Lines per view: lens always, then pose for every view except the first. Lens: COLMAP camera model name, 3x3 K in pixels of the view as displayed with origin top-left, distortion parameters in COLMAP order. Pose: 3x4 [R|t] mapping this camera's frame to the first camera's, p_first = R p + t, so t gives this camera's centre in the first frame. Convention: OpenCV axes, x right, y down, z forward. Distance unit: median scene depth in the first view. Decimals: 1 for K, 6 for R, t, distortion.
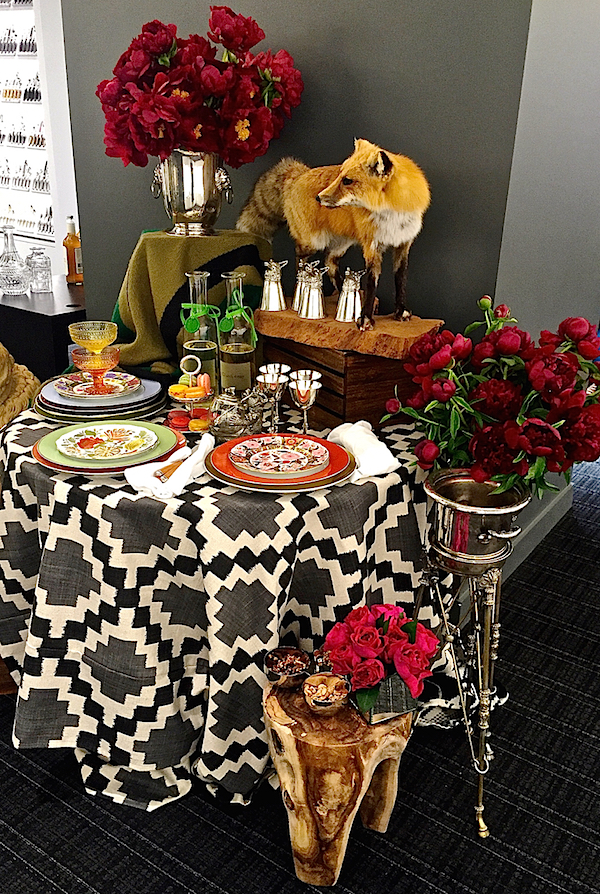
lens RADIAL K [[972.8, 0, 300.7], [0, 972.8, 446.0], [0, 0, 1]] dist [0.090026, 0.000000]
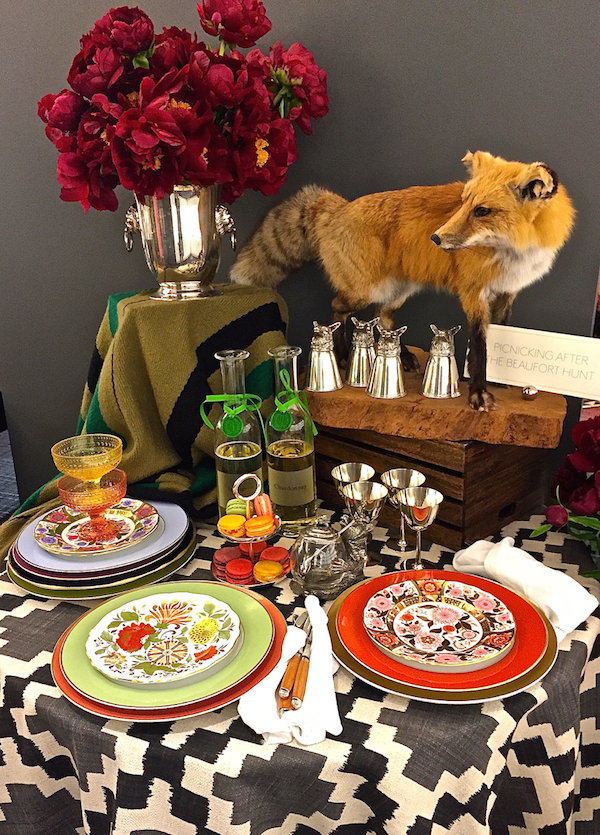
lens RADIAL K [[855.6, 0, 299.6], [0, 855.6, 419.0], [0, 0, 1]] dist [0.060439, 0.000000]
pose [[0.968617, -0.123888, 0.215482, -0.199716], [0.127211, 0.991874, -0.001567, -0.123968], [-0.213537, 0.028930, 0.976507, 0.386872]]
